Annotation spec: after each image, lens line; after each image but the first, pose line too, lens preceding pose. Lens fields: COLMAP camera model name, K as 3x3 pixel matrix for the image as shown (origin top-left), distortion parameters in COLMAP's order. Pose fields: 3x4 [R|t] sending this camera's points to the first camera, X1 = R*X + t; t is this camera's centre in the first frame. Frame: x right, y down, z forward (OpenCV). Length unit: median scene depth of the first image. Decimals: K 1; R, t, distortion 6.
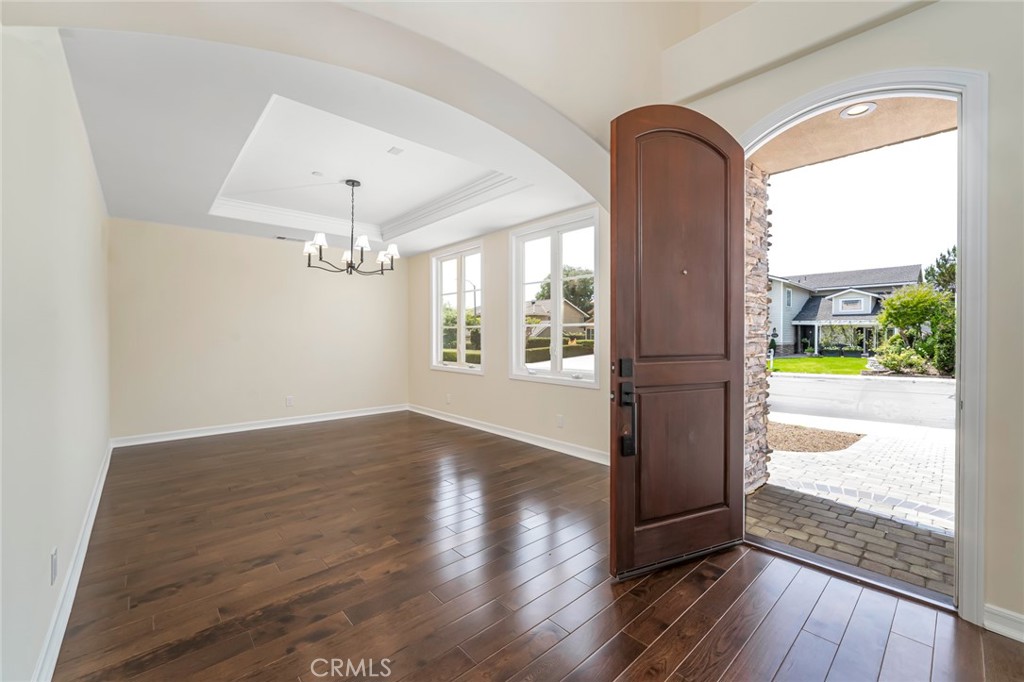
lens RADIAL K [[418.8, 0, 513.7], [0, 418.8, 338.7], [0, 0, 1]] dist [-0.010605, 0.001050]
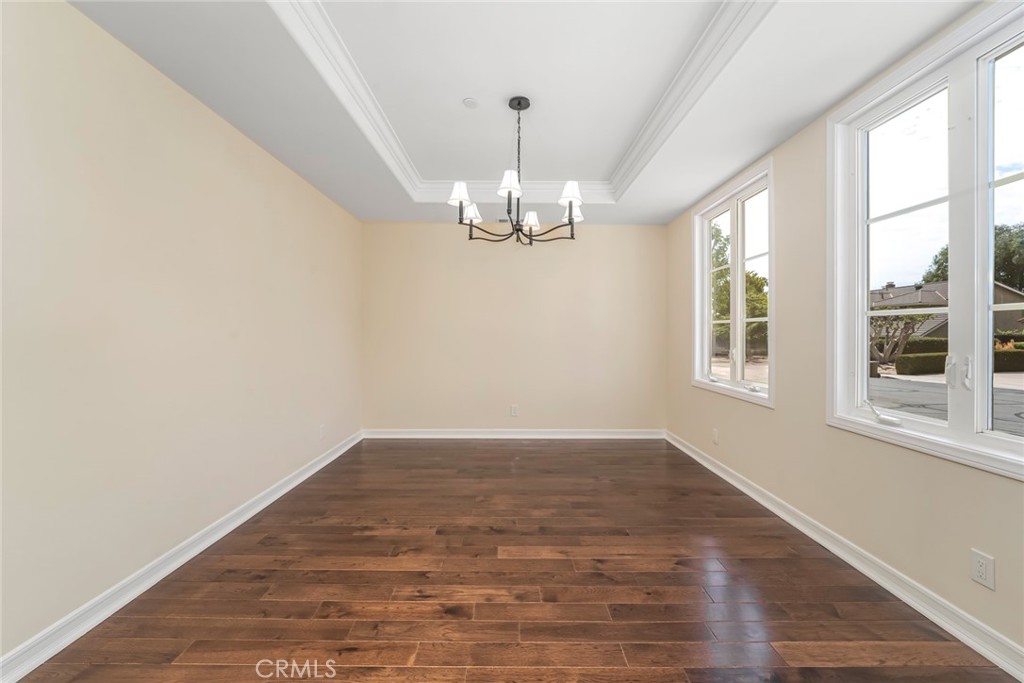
lens RADIAL K [[418.8, 0, 512.3], [0, 418.8, 335.5], [0, 0, 1]] dist [-0.010605, 0.001050]
pose [[0.744960, 0.003088, -0.667102, 0.043944], [-0.006482, 0.999976, -0.002610, -0.003078], [0.667078, 0.006268, 0.744961, 0.456565]]
